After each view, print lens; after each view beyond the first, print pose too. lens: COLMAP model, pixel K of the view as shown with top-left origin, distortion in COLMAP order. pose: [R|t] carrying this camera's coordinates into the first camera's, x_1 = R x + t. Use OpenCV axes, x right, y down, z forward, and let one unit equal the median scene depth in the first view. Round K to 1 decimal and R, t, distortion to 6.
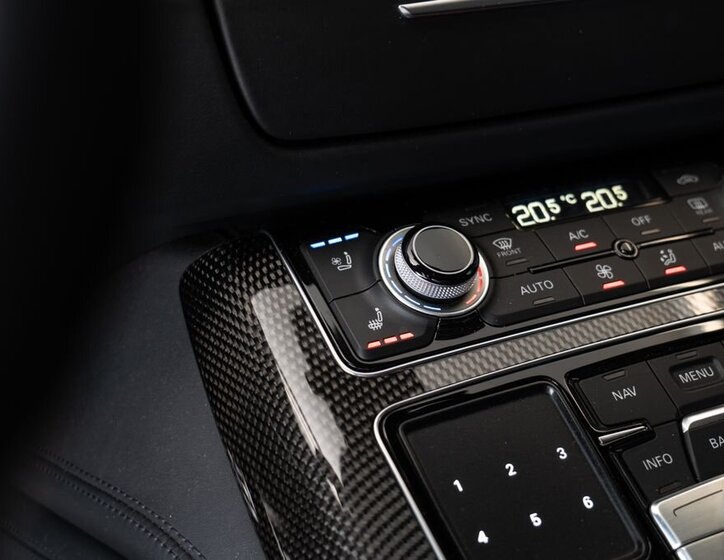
lens RADIAL K [[1353.7, 0, 362.5], [0, 1353.7, 283.3], [0, 0, 1]] dist [0.067855, 0.000000]
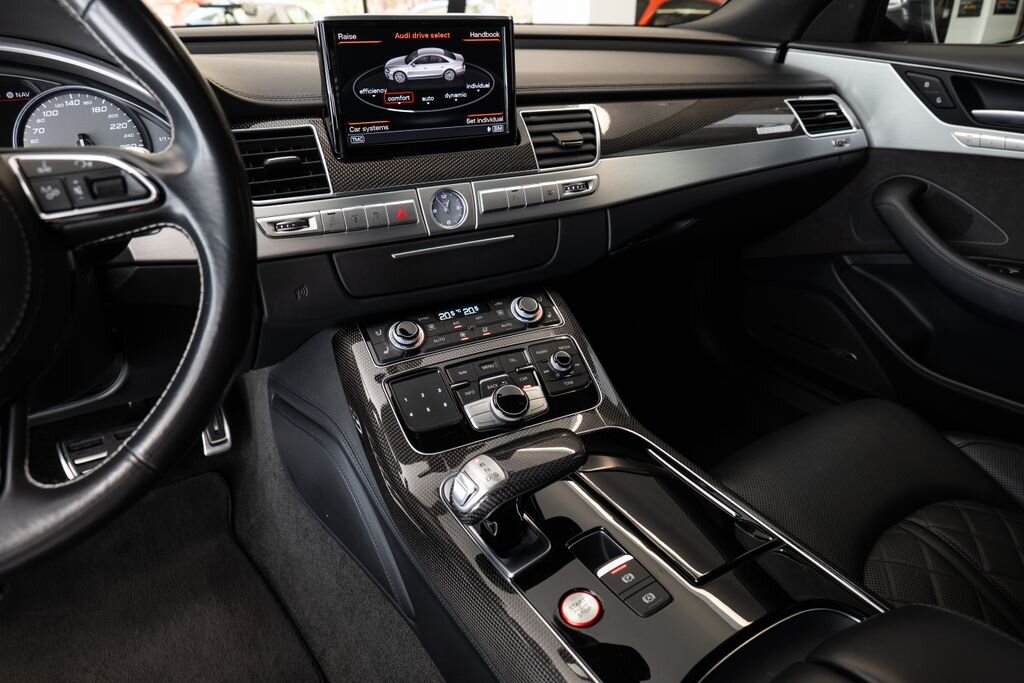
lens RADIAL K [[651.1, 0, 495.9], [0, 651.1, 341.9], [0, 0, 1]] dist [-0.026896, 0.011262]
pose [[0.999601, -0.009070, -0.026734, 0.305657], [0.009751, 0.999629, 0.025443, -0.030604], [0.026493, -0.025693, 0.999319, -0.549195]]
